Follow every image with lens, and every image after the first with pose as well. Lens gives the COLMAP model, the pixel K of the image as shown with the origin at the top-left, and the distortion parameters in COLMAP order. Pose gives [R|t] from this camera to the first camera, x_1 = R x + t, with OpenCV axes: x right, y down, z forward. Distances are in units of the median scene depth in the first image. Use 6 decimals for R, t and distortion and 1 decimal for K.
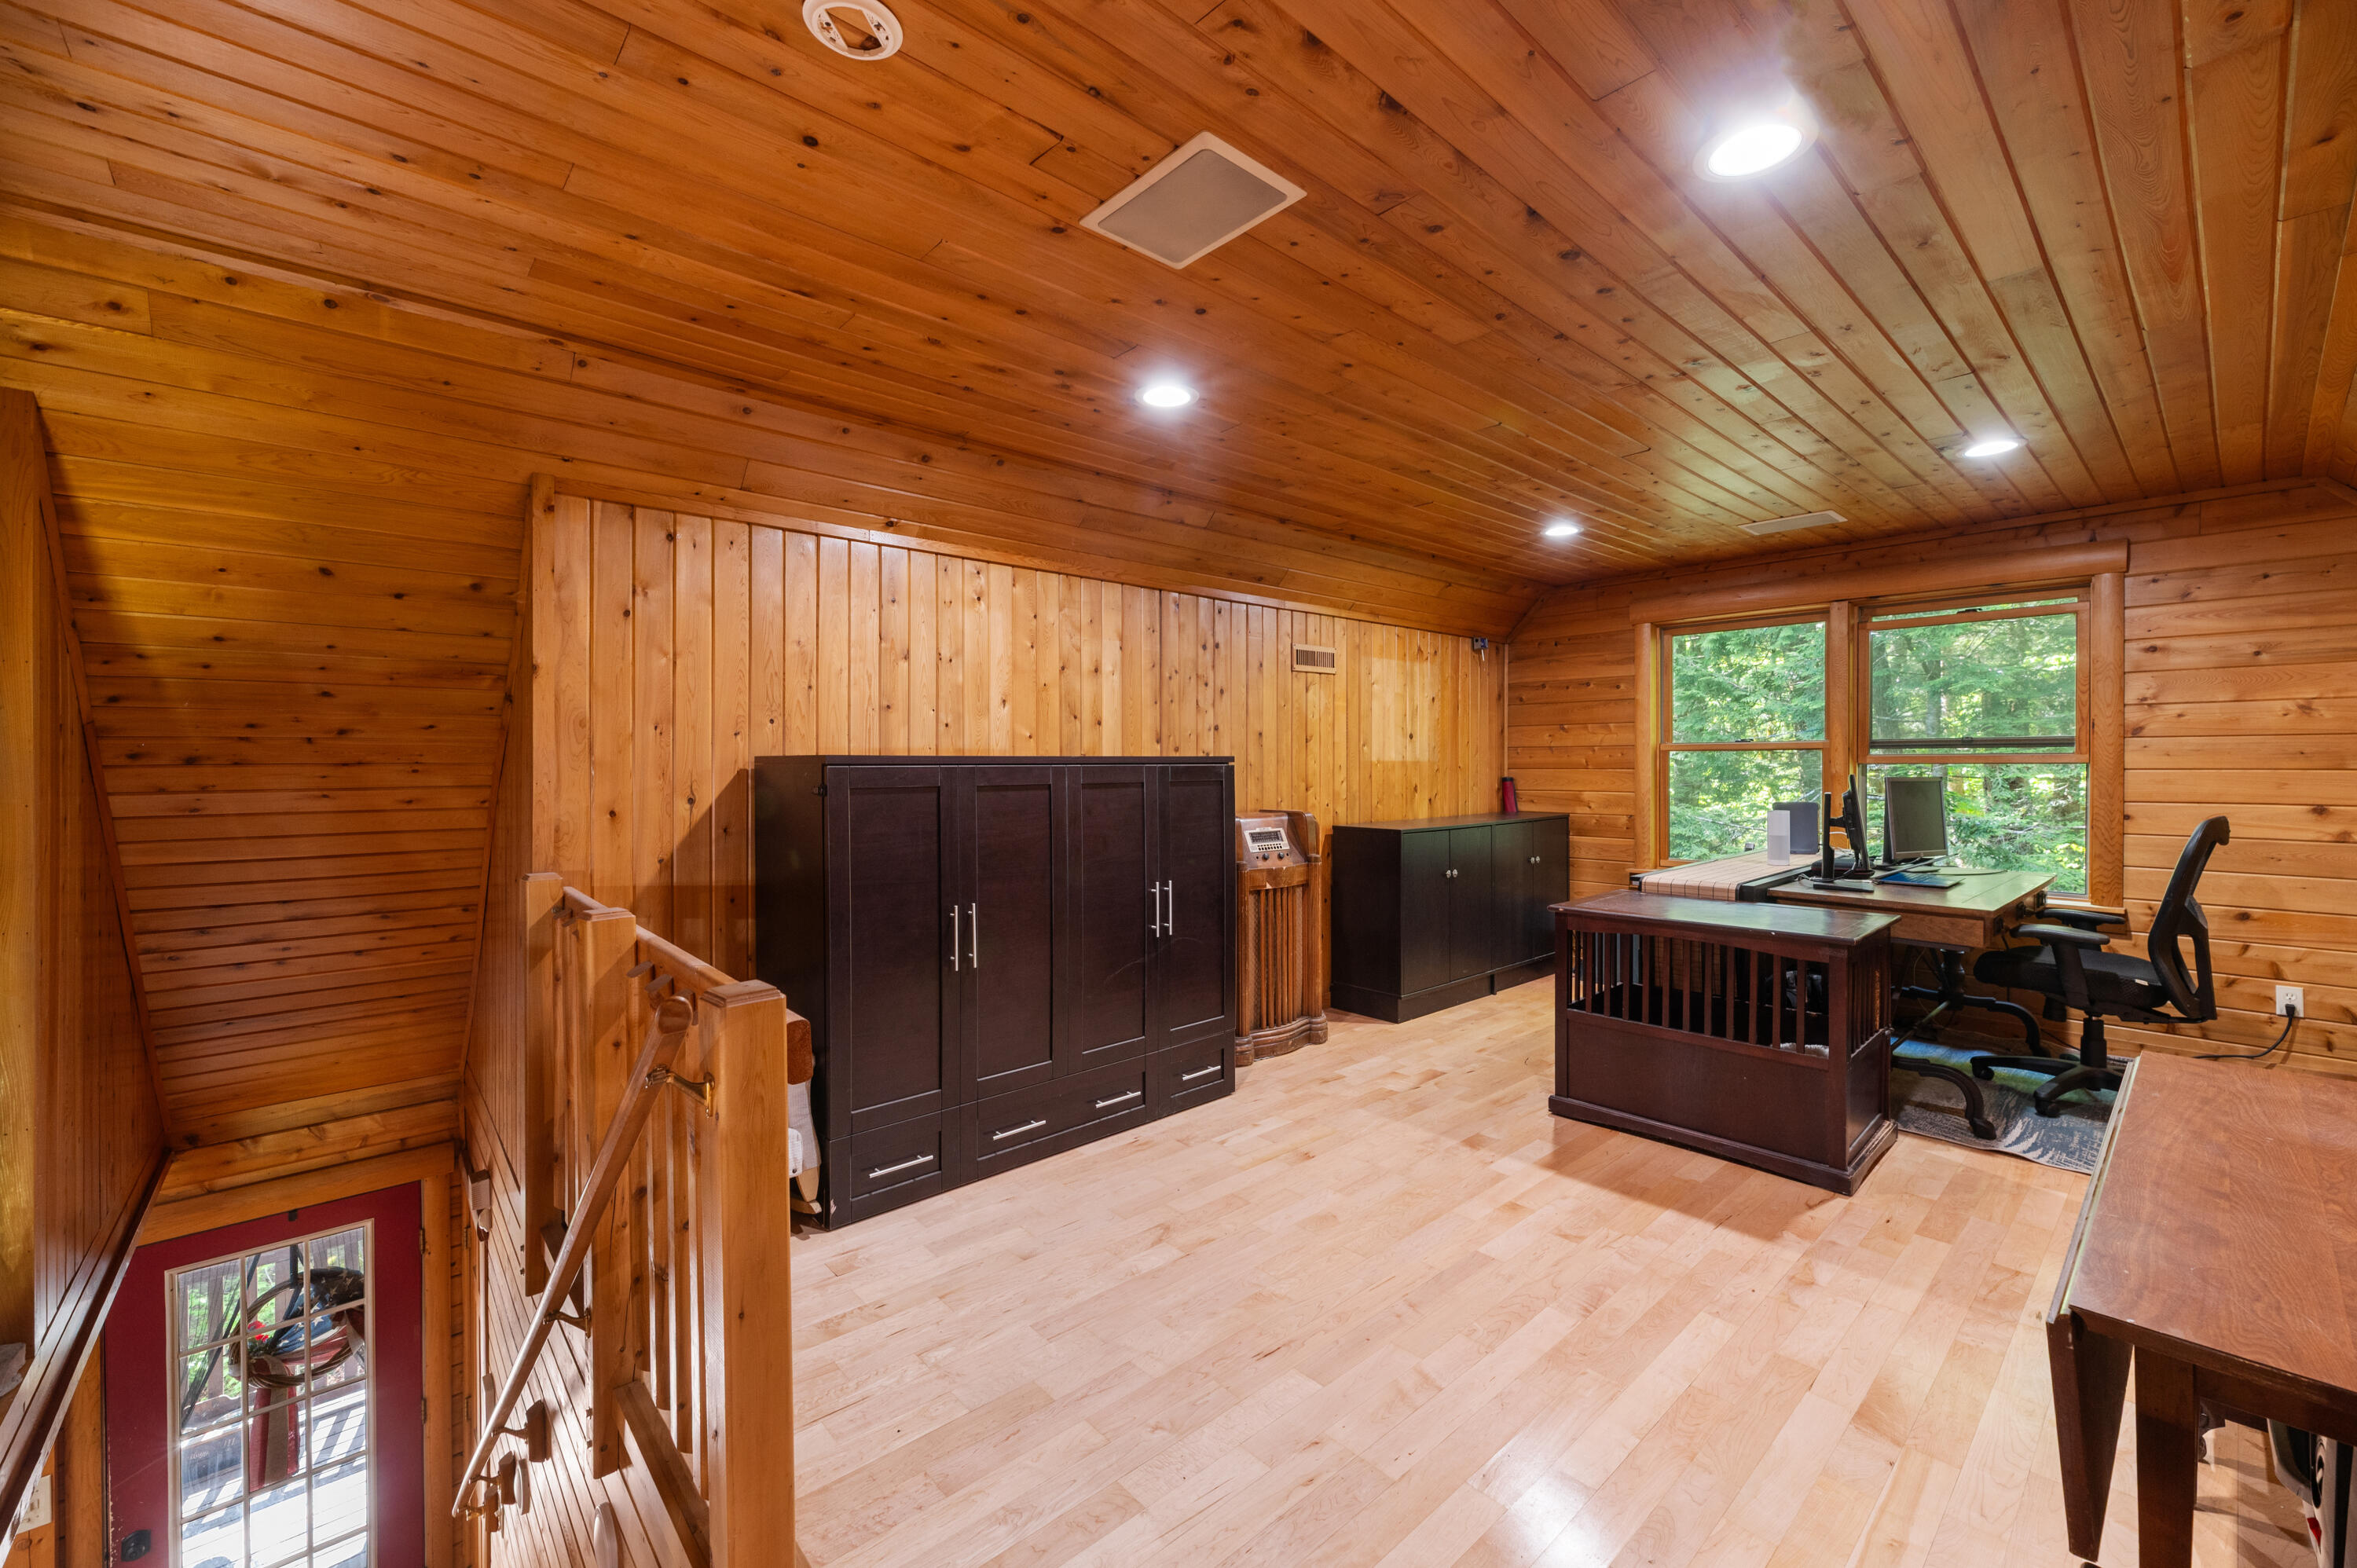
lens RADIAL K [[958.4, 0, 1184.4], [0, 958.4, 758.3], [0, 0, 1]] dist [0.000578, 0.000113]
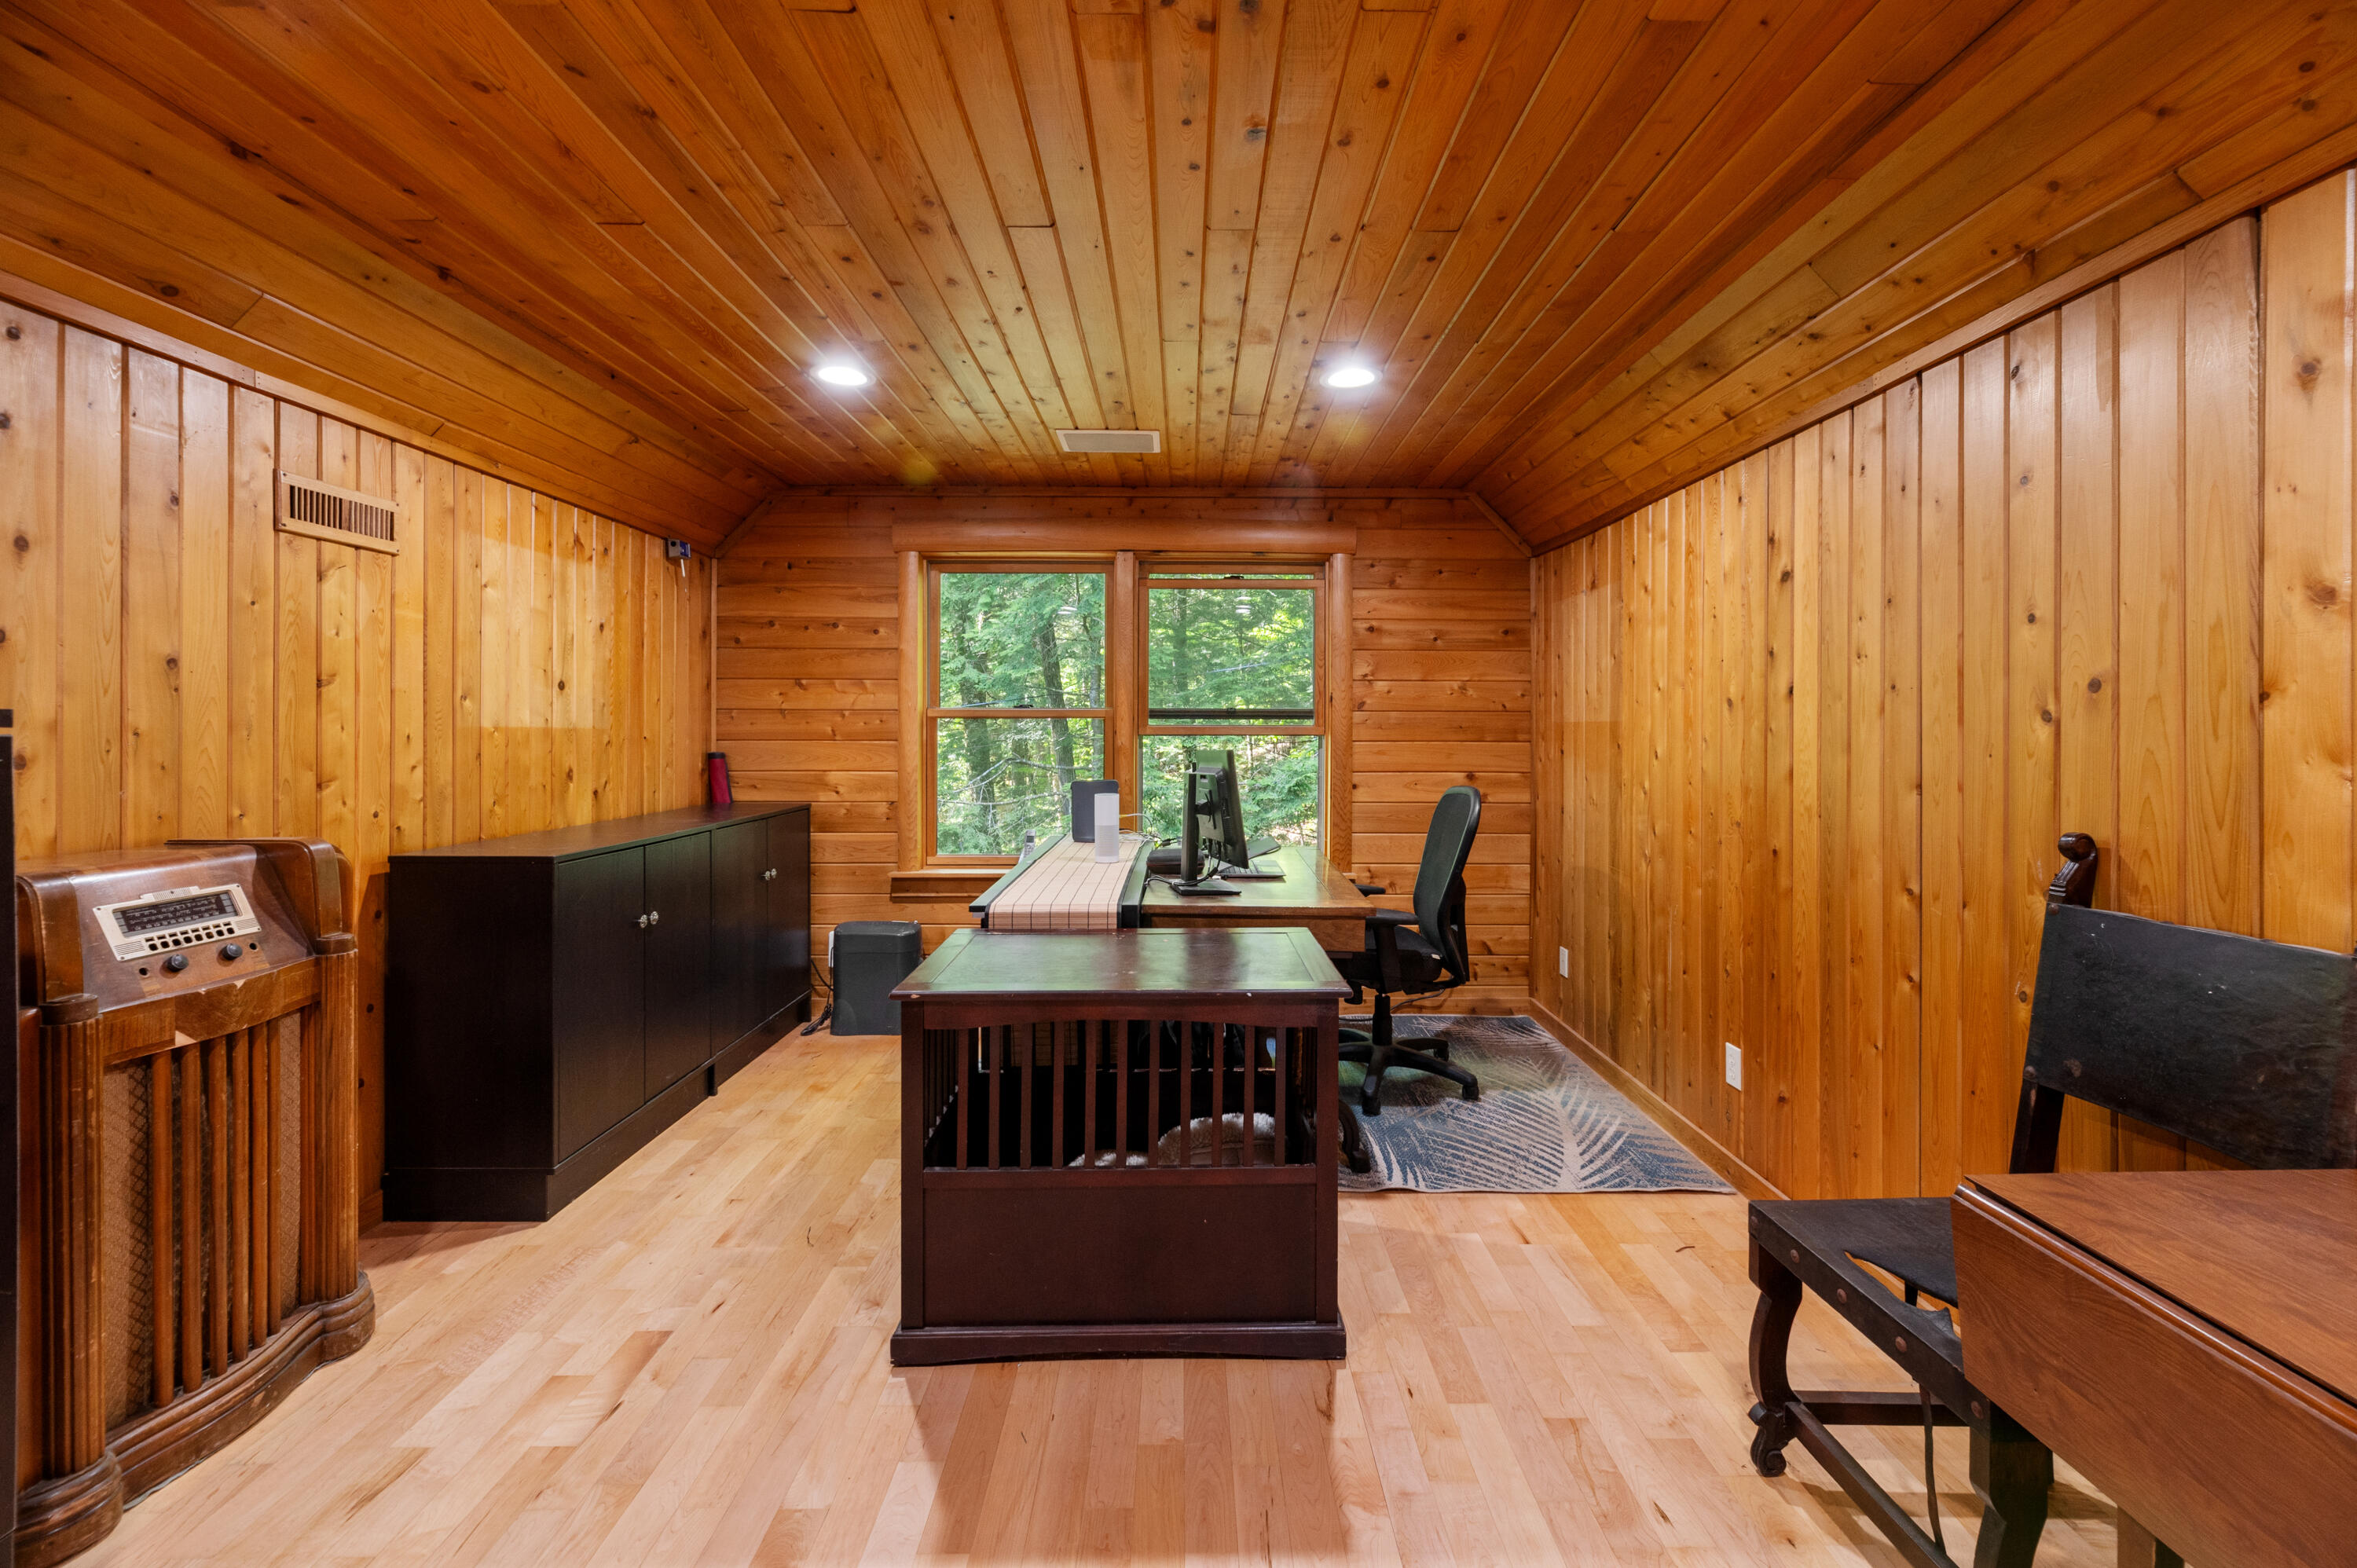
lens RADIAL K [[971.6, 0, 1197.5], [0, 971.6, 737.1], [0, 0, 1]] dist [-0.001118, -0.000260]
pose [[0.660475, 0.000784, 0.750848, 0.054523], [-0.009031, 0.999935, 0.006899, 0.000896], [-0.750794, -0.011338, 0.660439, 0.358966]]
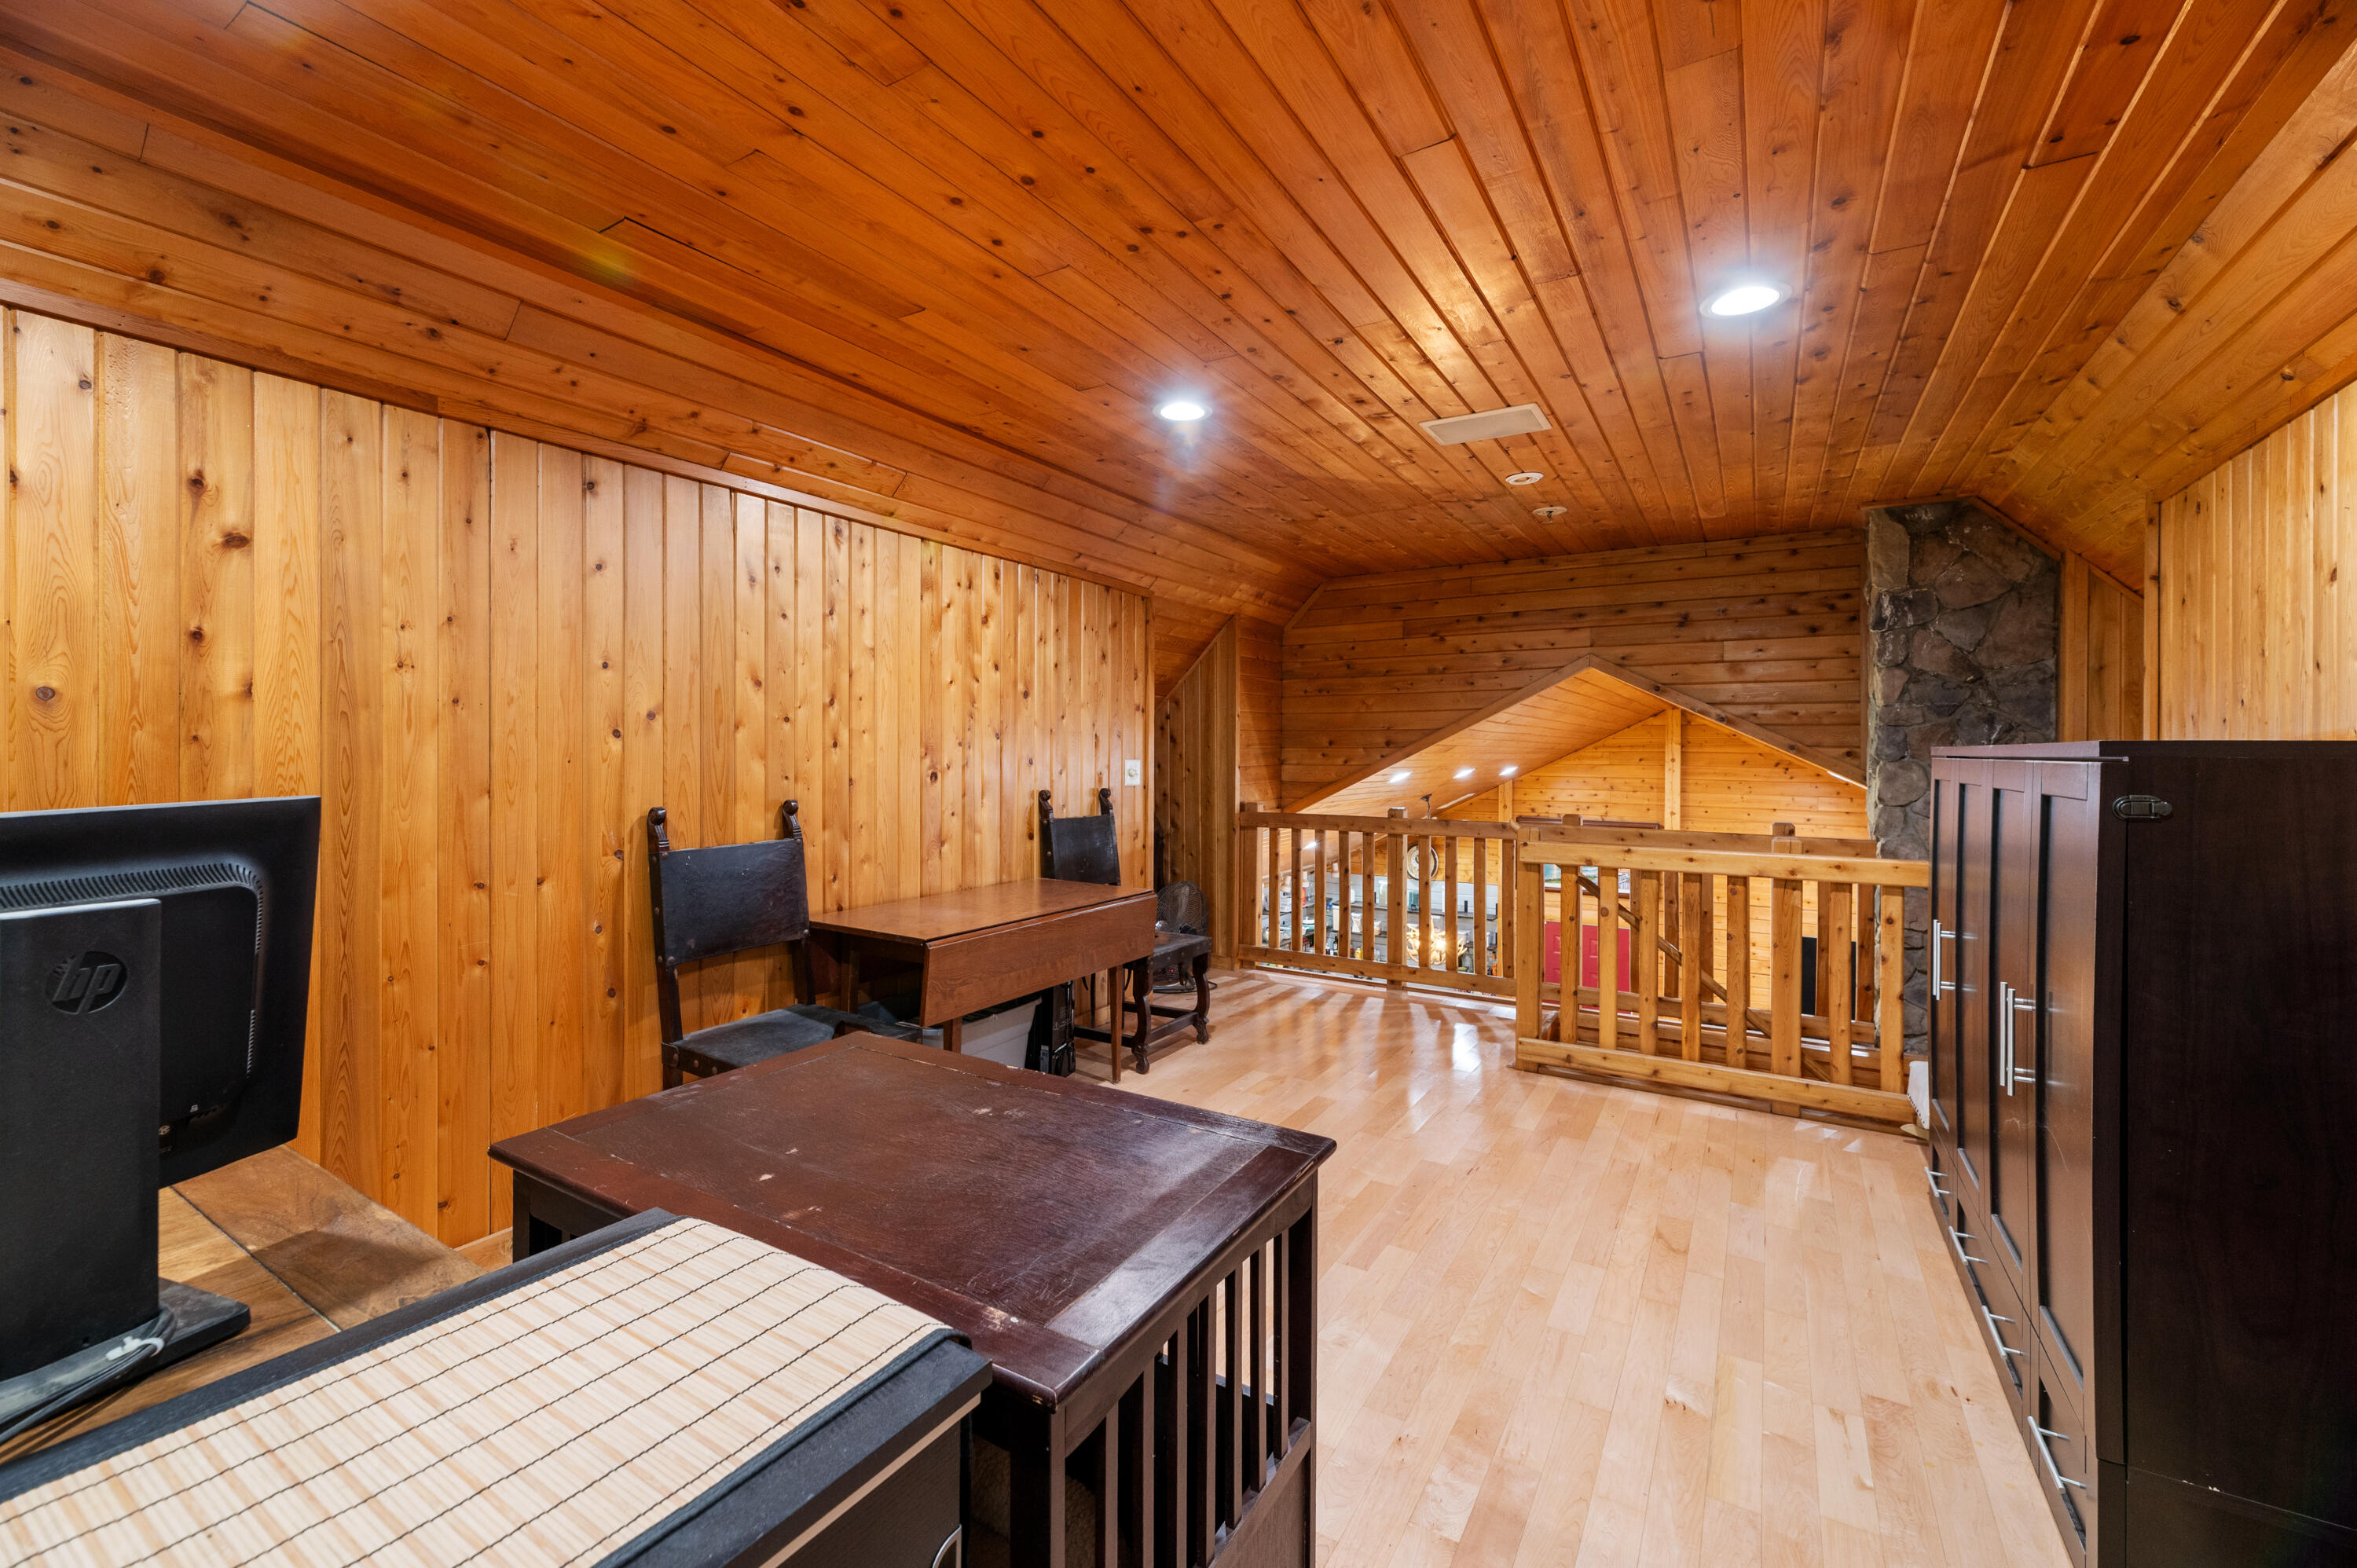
lens RADIAL K [[958.4, 0, 1184.4], [0, 958.4, 758.3], [0, 0, 1]] dist [0.000578, 0.000113]
pose [[-0.957130, -0.002214, -0.289651, 0.401885], [-0.004027, 0.999976, 0.005664, 0.002349], [0.289631, 0.006588, -0.957116, 0.982896]]
